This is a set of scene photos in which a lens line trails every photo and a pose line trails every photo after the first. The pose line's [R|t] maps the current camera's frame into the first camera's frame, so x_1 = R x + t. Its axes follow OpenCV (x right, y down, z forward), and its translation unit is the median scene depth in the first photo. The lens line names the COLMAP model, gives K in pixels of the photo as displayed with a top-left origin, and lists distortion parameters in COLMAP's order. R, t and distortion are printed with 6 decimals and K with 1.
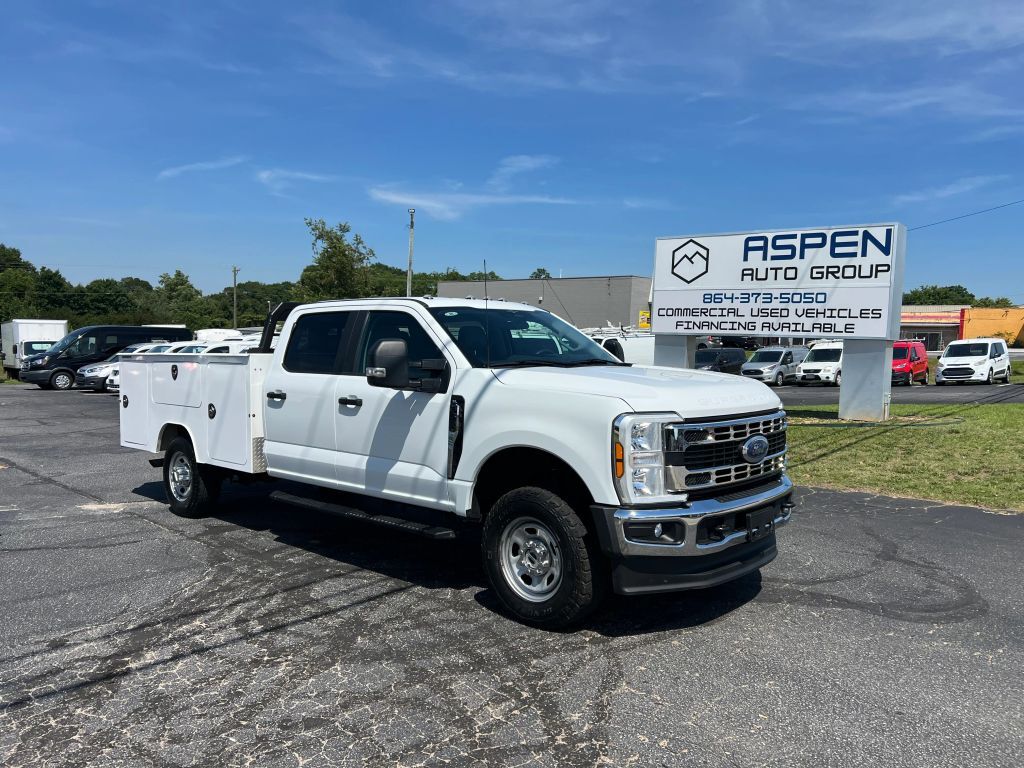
lens RADIAL K [[784.9, 0, 510.1], [0, 784.9, 390.3], [0, 0, 1]] dist [0.004746, 0.004782]
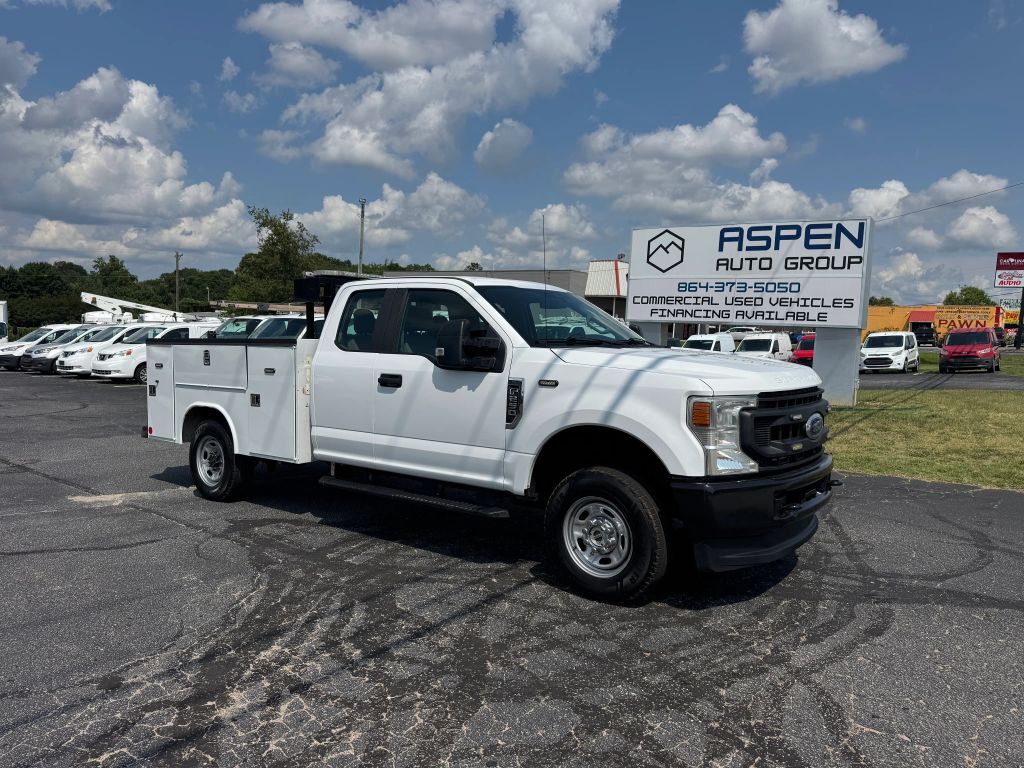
lens RADIAL K [[725.7, 0, 512.0], [0, 725.7, 384.0], [0, 0, 1]] dist [0.053457, -0.077179]
pose [[0.994734, 0.005995, 0.102310, -0.076259], [-0.007015, 0.999929, 0.009612, 0.003643], [-0.102245, -0.010279, 0.994706, 0.070956]]
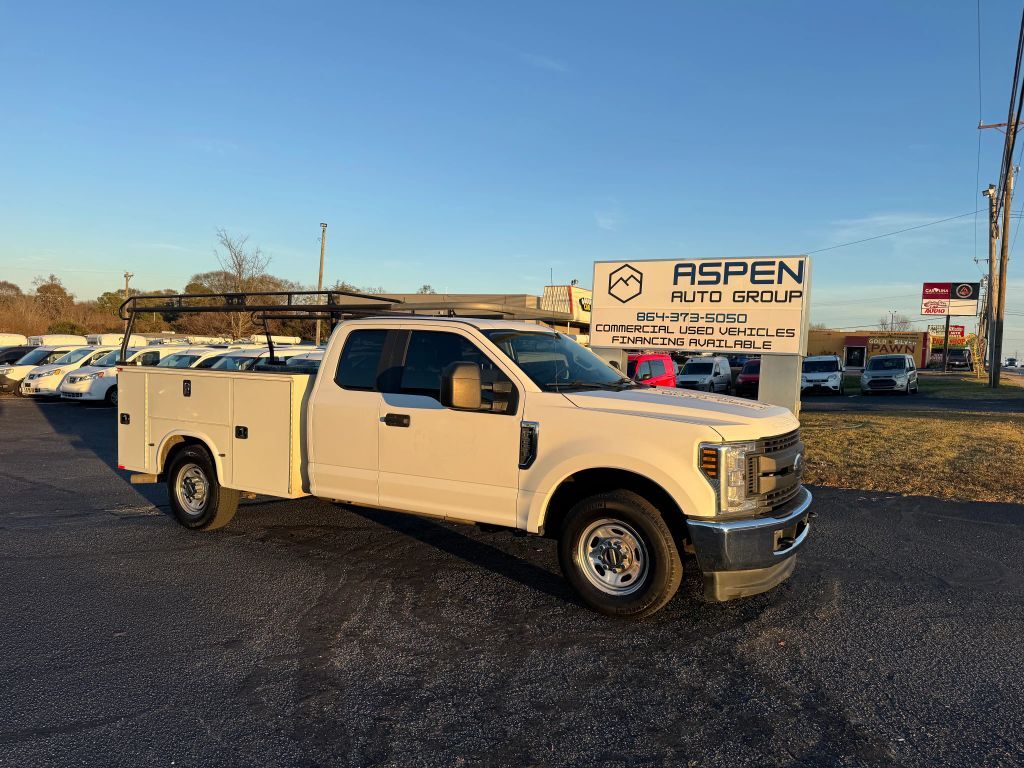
lens RADIAL K [[721.0, 0, 512.0], [0, 721.0, 384.0], [0, 0, 1]] dist [0.079383, -0.107597]
pose [[0.985321, 0.010240, 0.170407, -0.117234], [-0.006809, 0.999762, -0.020704, 0.002856], [-0.170578, 0.019240, 0.985156, 0.009248]]
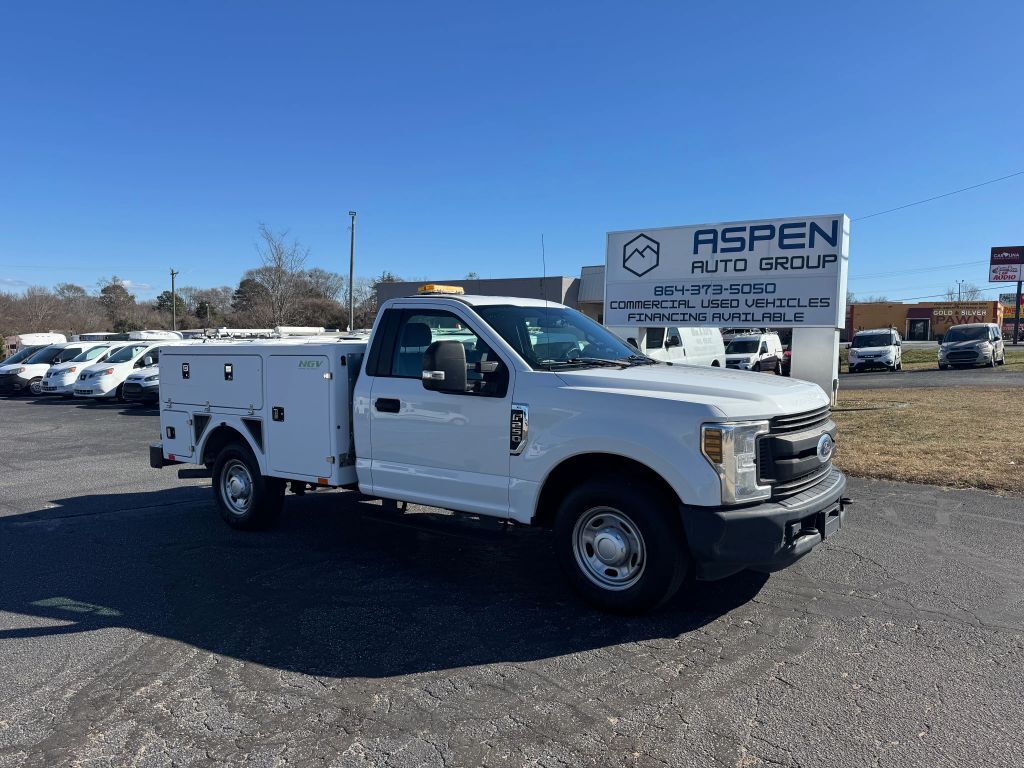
lens RADIAL K [[721.0, 0, 512.0], [0, 721.0, 384.0], [0, 0, 1]] dist [0.079383, -0.107597]
pose [[0.995125, -0.019711, 0.096636, -0.037419], [0.019946, 0.999800, -0.001472, 0.002866], [-0.096587, 0.003392, 0.995319, 0.079981]]
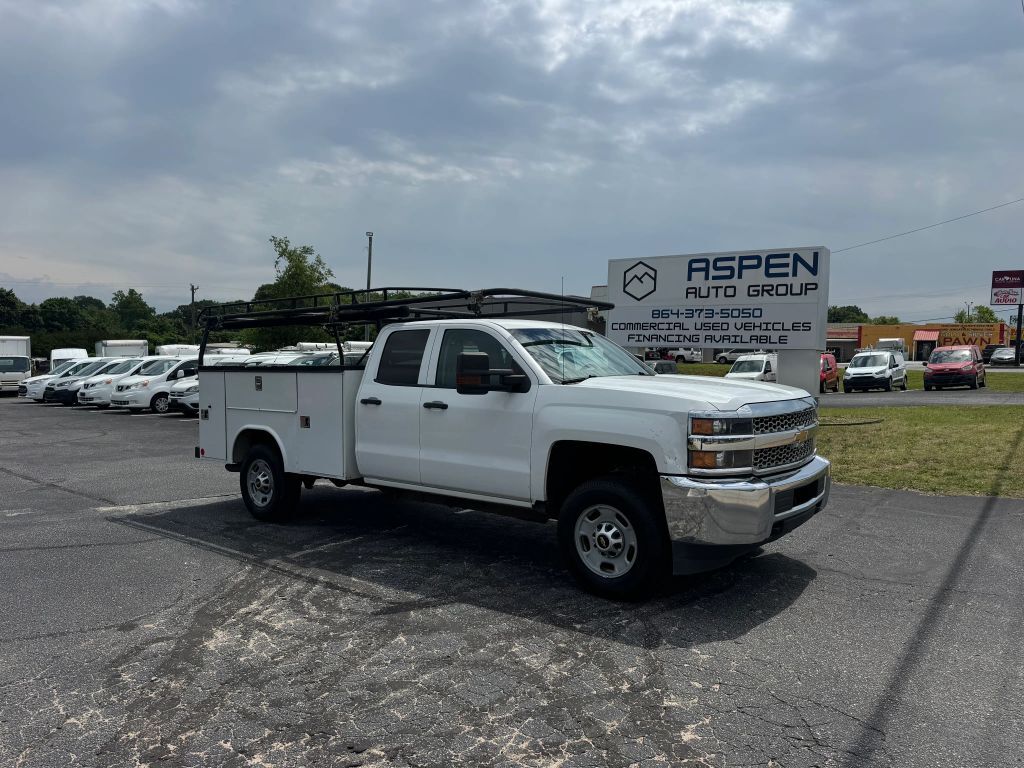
lens RADIAL K [[724.1, 0, 513.5], [0, 724.1, 381.7], [0, 0, 1]] dist [0.093611, -0.144444]
pose [[0.996469, -0.007058, 0.083669, -0.041064], [0.009410, 0.999571, -0.027749, 0.006583], [-0.083438, 0.028438, 0.996107, -0.012136]]
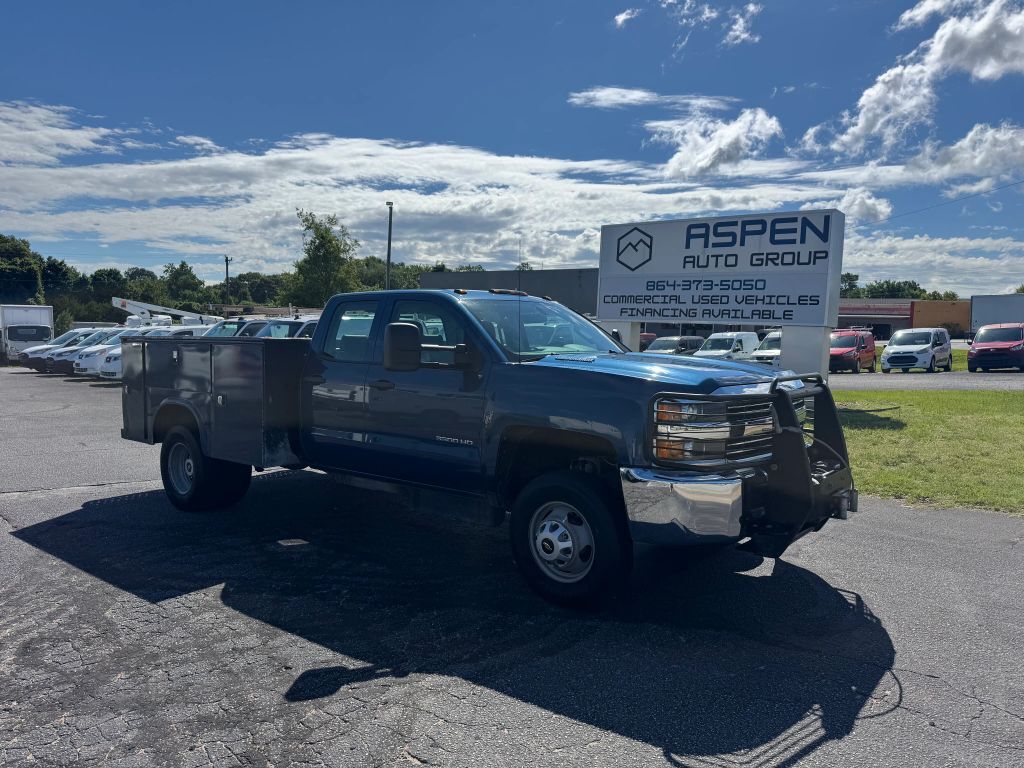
lens RADIAL K [[721.0, 0, 512.0], [0, 721.0, 384.0], [0, 0, 1]] dist [0.079383, -0.107597]
pose [[0.999822, 0.004020, 0.018419, 0.060411], [-0.004223, 0.999931, 0.011002, 0.000661], [-0.018373, -0.011078, 0.999770, 0.071951]]
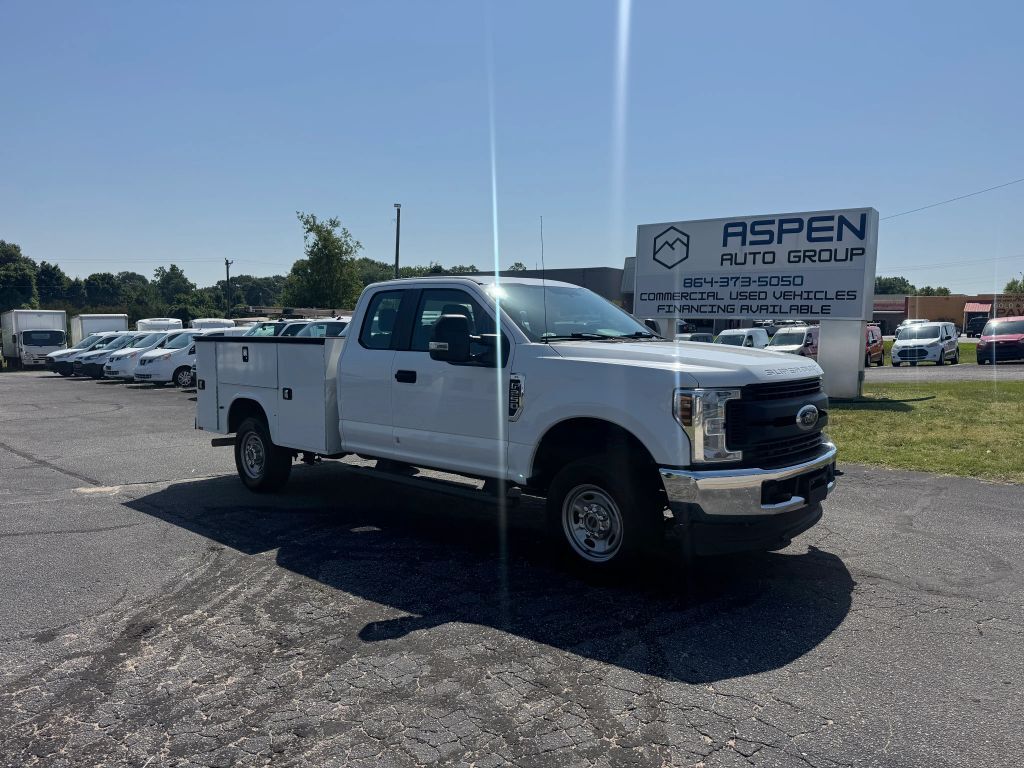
lens RADIAL K [[725.7, 0, 512.0], [0, 725.7, 384.0], [0, 0, 1]] dist [0.053457, -0.077179]
pose [[0.999436, -0.008545, 0.032468, -0.017070], [0.008204, 0.999910, 0.010637, 0.006002], [-0.032556, -0.010364, 0.999416, 0.039644]]
